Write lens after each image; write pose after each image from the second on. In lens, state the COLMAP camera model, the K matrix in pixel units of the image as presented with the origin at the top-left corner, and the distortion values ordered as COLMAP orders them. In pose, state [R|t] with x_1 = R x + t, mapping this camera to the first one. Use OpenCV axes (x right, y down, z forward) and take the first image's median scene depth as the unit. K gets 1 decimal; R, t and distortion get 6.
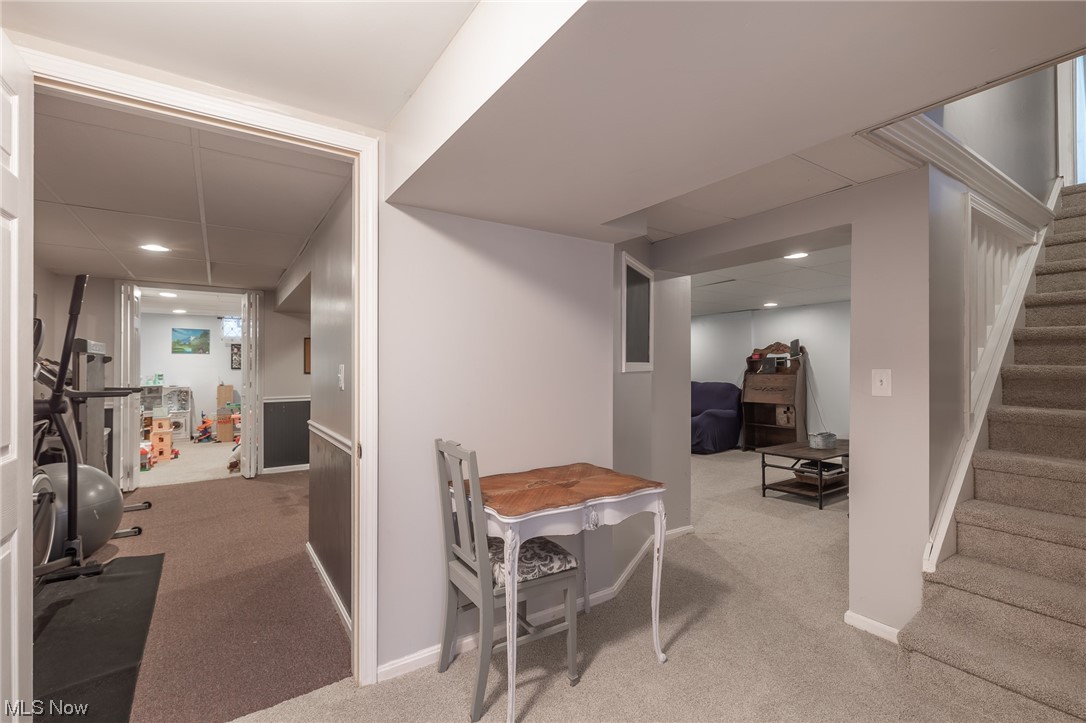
lens RADIAL K [[482.2, 0, 543.4], [0, 482.2, 366.5], [0, 0, 1]] dist [-0.001099, -0.000036]
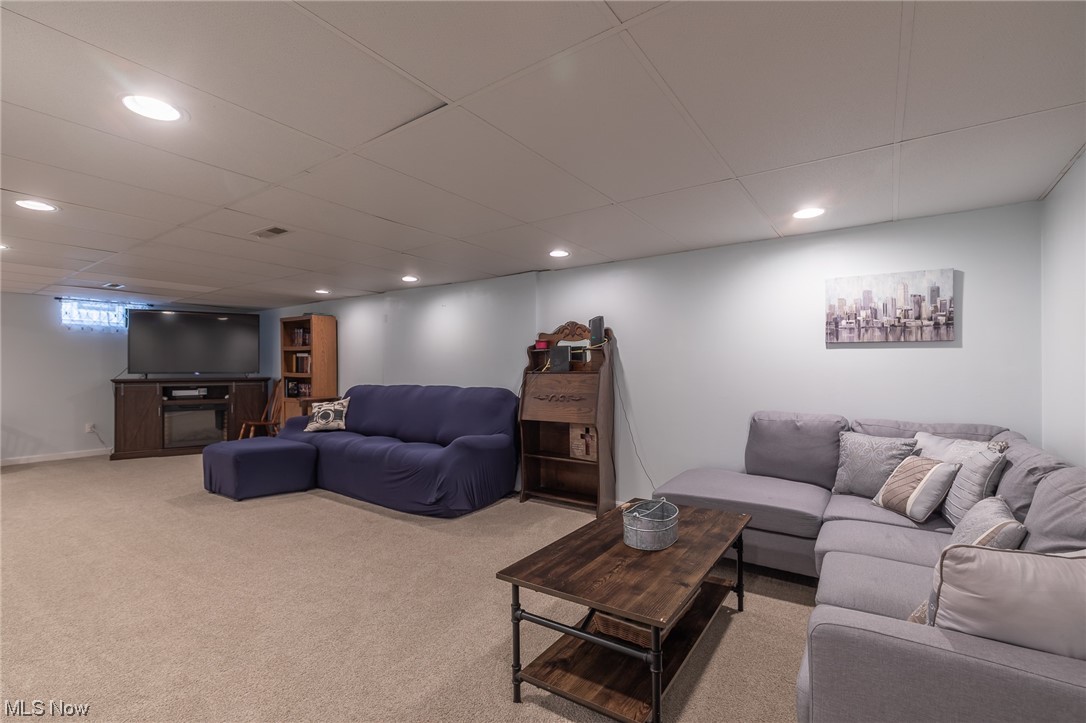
lens RADIAL K [[482.2, 0, 544.6], [0, 482.2, 365.1], [0, 0, 1]] dist [-0.001099, -0.000036]
pose [[0.935136, 0.001370, 0.354286, 0.237537], [-0.000314, 0.999995, -0.003037, 0.007236], [-0.354289, 0.002729, 0.935132, 0.442238]]
